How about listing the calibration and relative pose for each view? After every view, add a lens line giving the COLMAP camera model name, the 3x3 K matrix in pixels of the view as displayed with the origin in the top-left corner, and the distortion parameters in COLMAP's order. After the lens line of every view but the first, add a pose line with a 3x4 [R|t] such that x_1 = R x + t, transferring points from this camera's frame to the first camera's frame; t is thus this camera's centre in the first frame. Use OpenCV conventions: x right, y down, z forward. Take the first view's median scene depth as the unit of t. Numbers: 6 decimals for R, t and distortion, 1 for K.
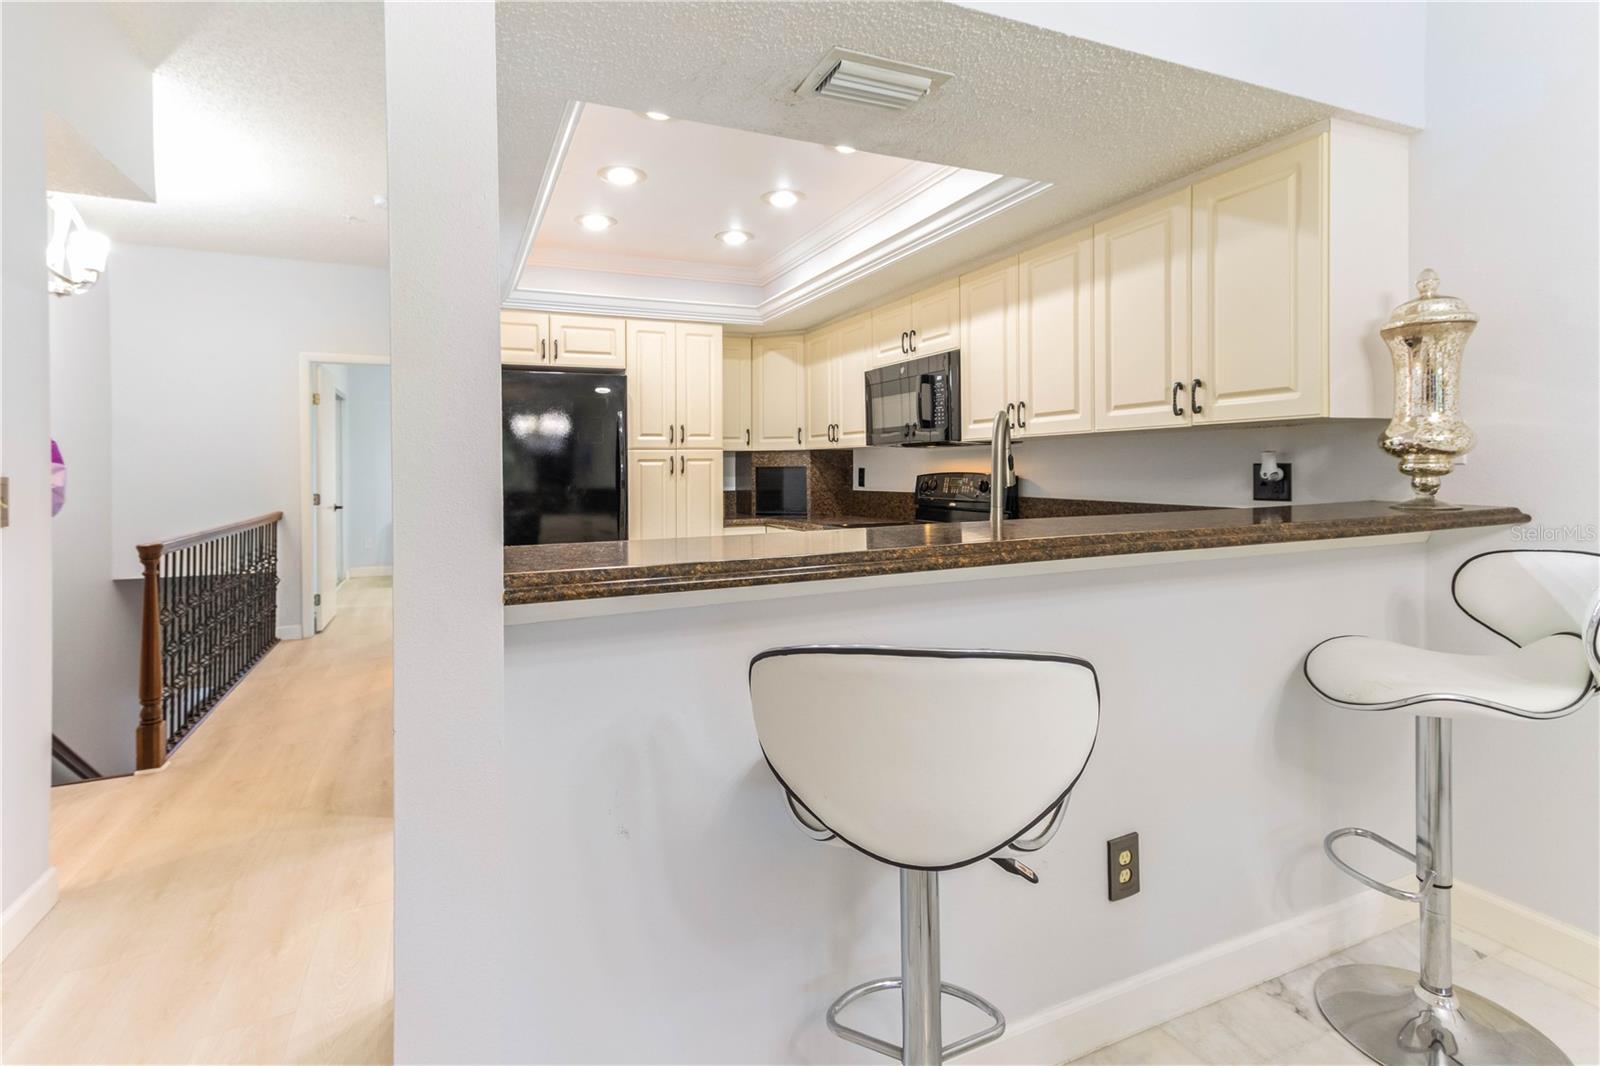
lens RADIAL K [[753.6, 0, 799.1], [0, 753.6, 439.0], [0, 0, 1]] dist [0.019074, -0.000456]
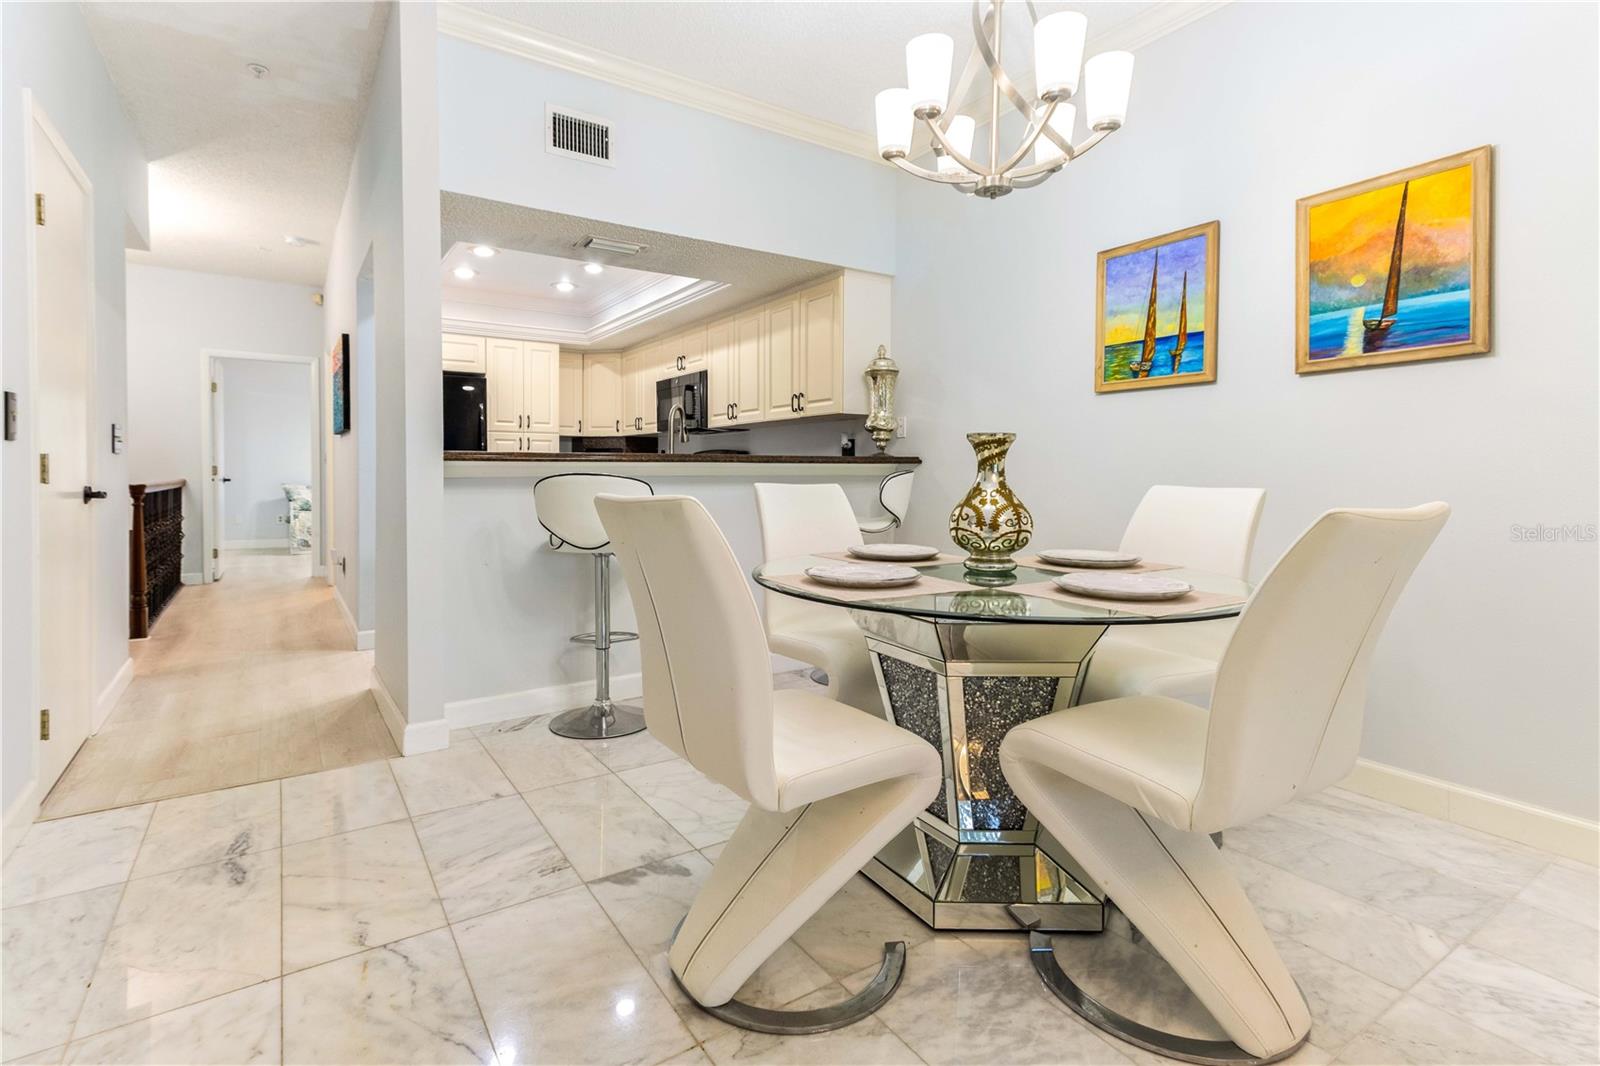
lens RADIAL K [[753.6, 0, 790.5], [0, 753.6, 470.4], [0, 0, 1]] dist [0.019074, -0.000456]
pose [[0.986919, 0.014497, 0.160563, 0.136746], [-0.019886, 0.999290, 0.032008, 0.039202], [-0.159985, -0.034782, 0.986506, -0.618987]]
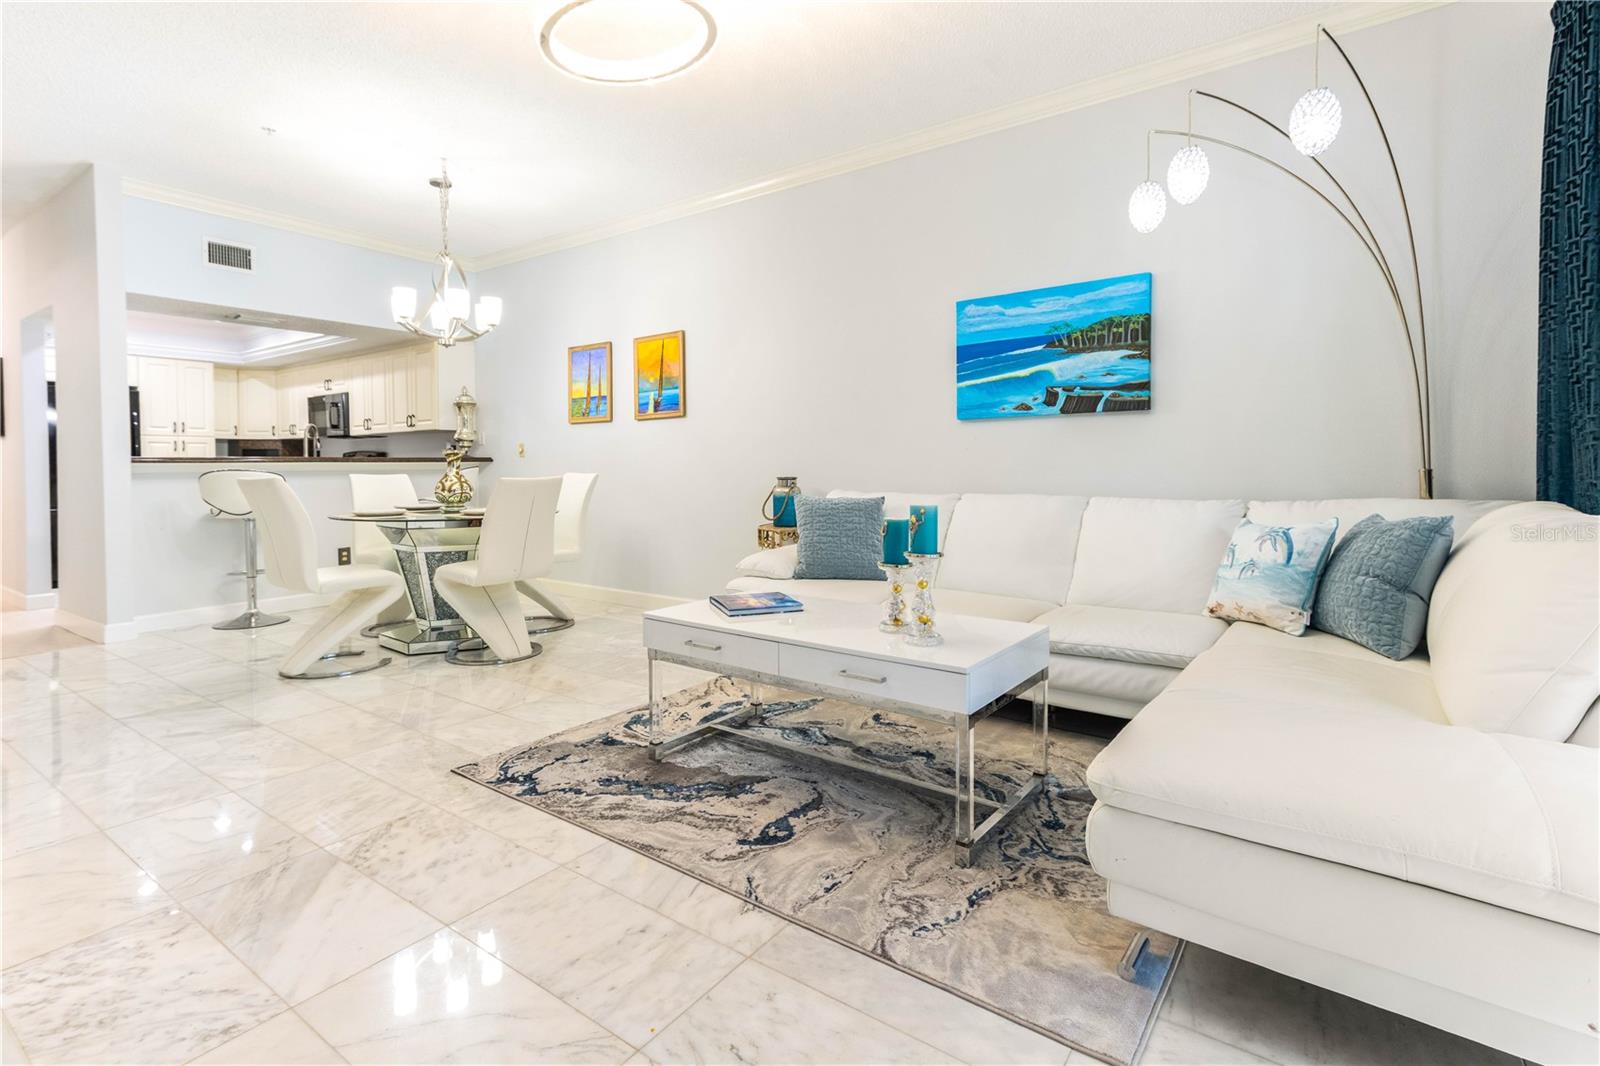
lens RADIAL K [[753.6, 0, 793.1], [0, 753.6, 475.4], [0, 0, 1]] dist [0.019074, -0.000456]
pose [[0.870493, 0.000912, 0.492181, 0.257203], [-0.022930, 0.998988, 0.038704, 0.004782], [-0.491647, -0.044977, 0.869632, -1.543495]]
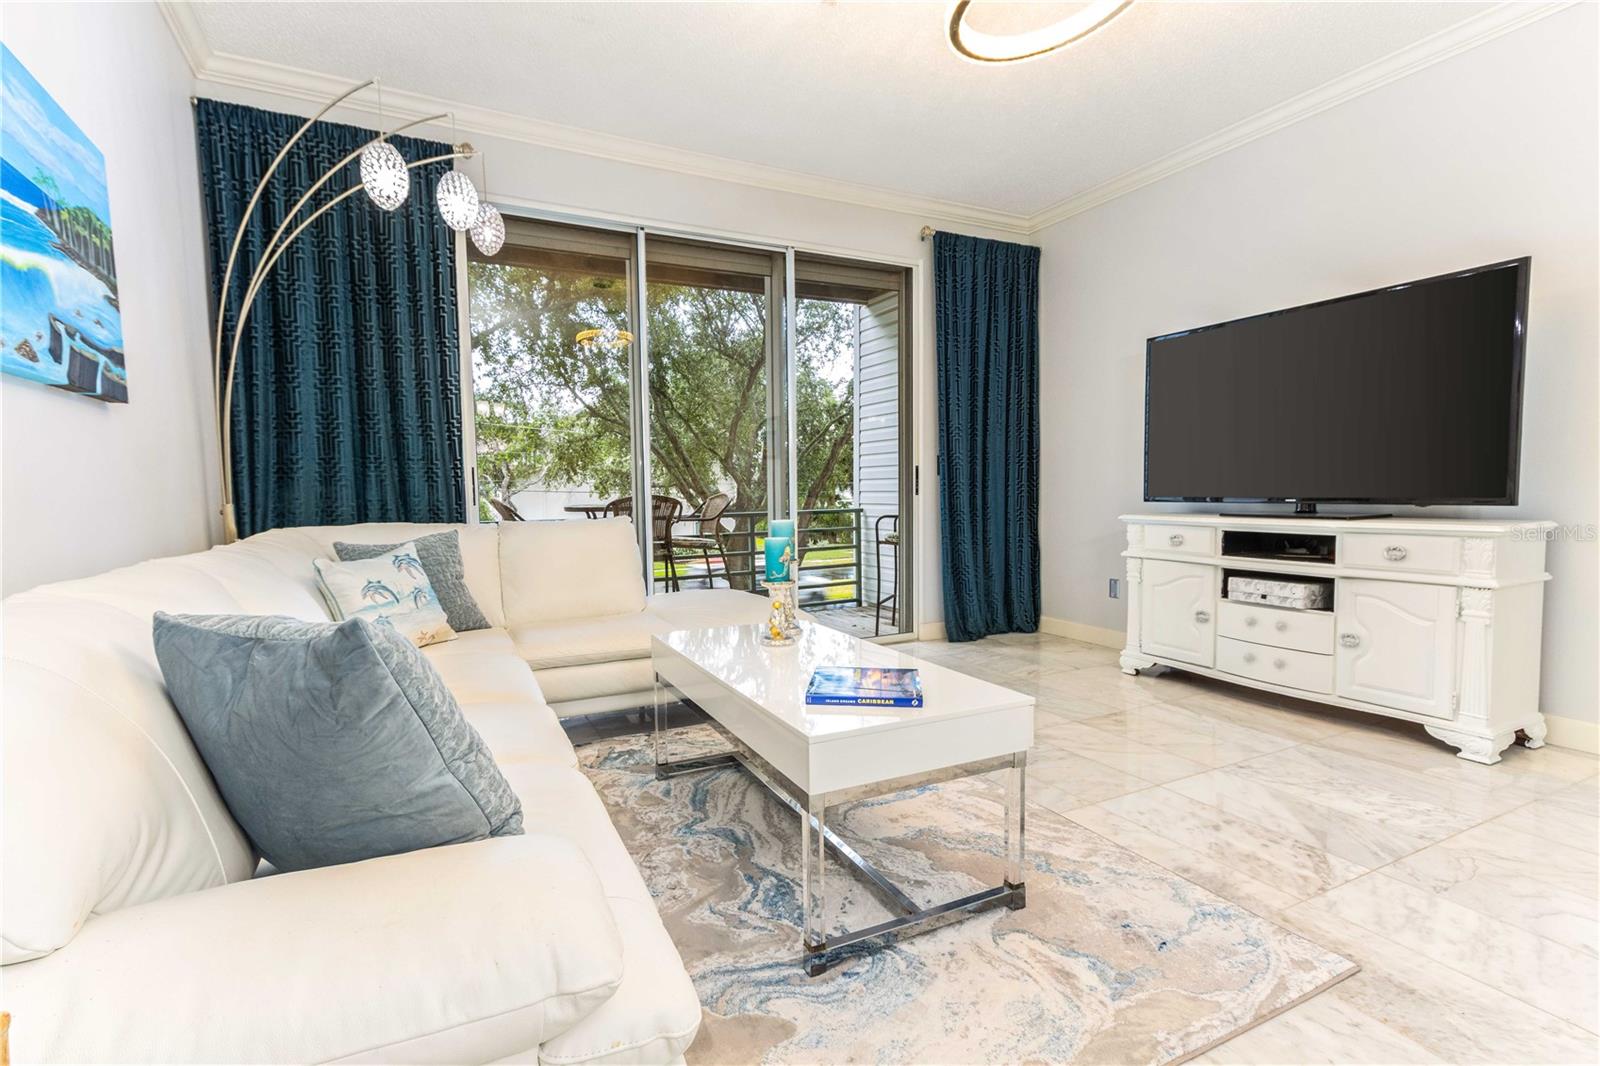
lens RADIAL K [[753.6, 0, 786.2], [0, 753.6, 533.5], [0, 0, 1]] dist [0.019074, -0.000456]
pose [[-0.999057, 0.030173, -0.031223, 0.697727], [0.029542, 0.999354, 0.020479, 0.050275], [0.031821, 0.019537, -0.999303, -0.254479]]
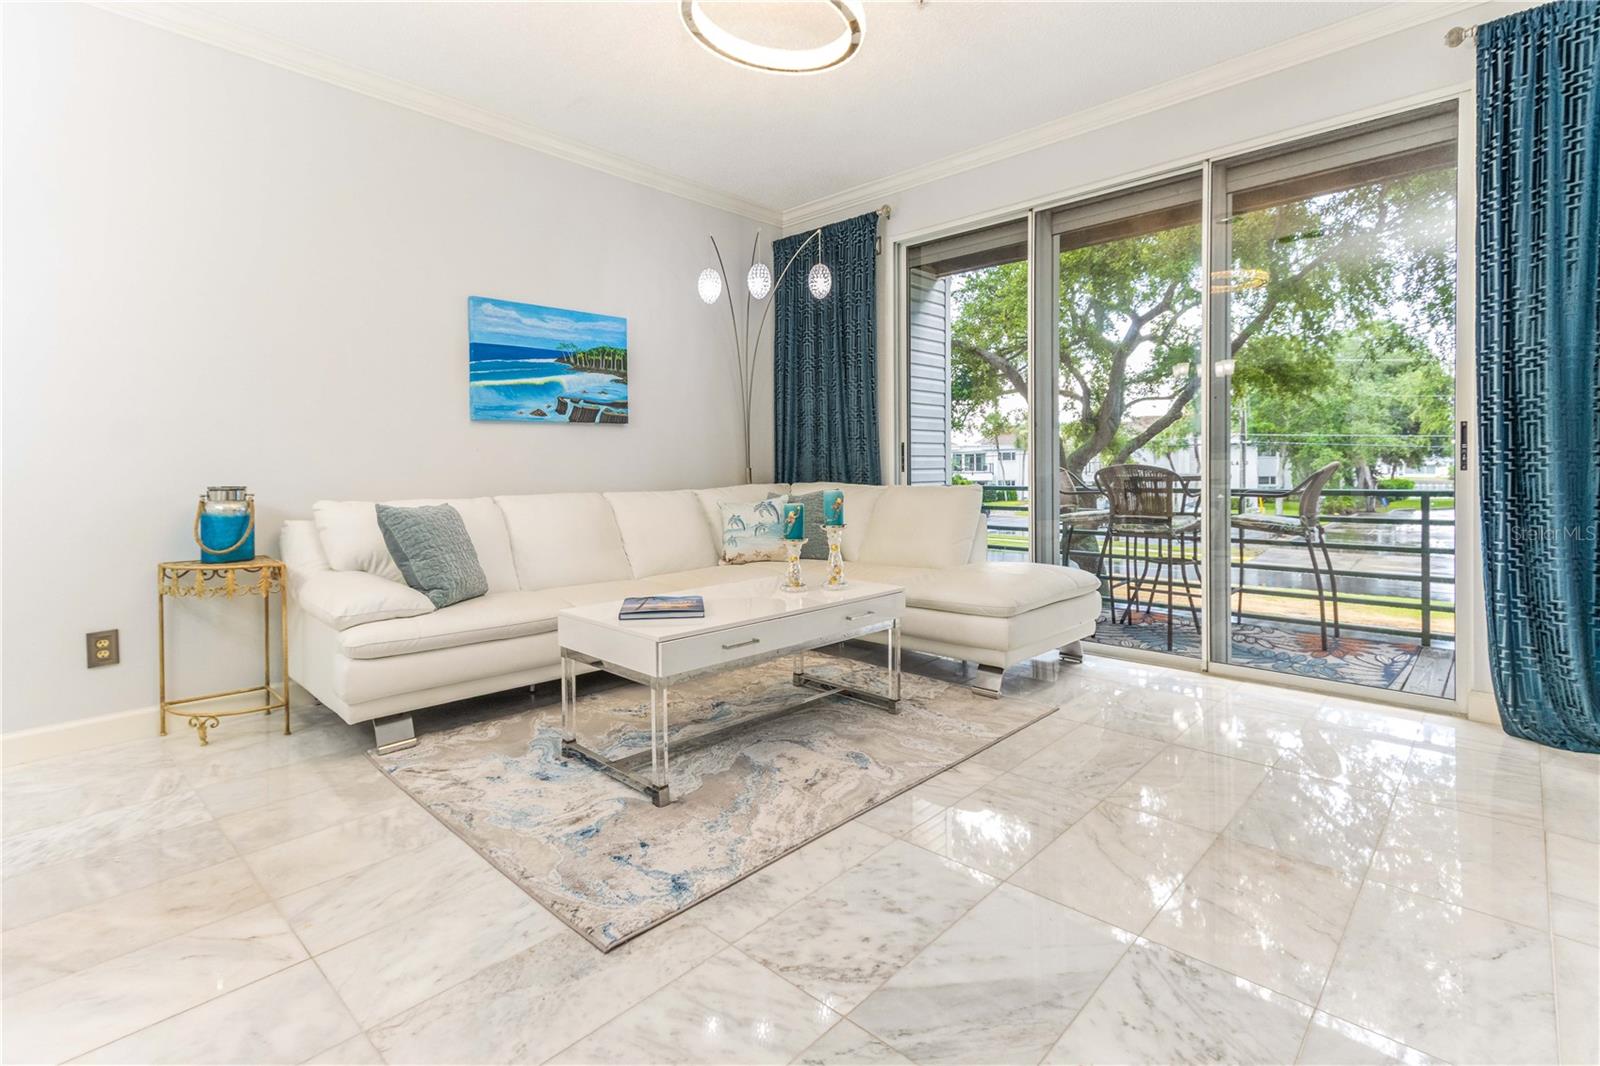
lens RADIAL K [[753.6, 0, 761.1], [0, 753.6, 476.5], [0, 0, 1]] dist [0.019074, -0.000456]
pose [[-0.346196, -0.001240, 0.938161, -0.152696], [-0.019803, 0.999786, -0.005986, 0.041152], [-0.937953, -0.020651, -0.346146, -0.635242]]
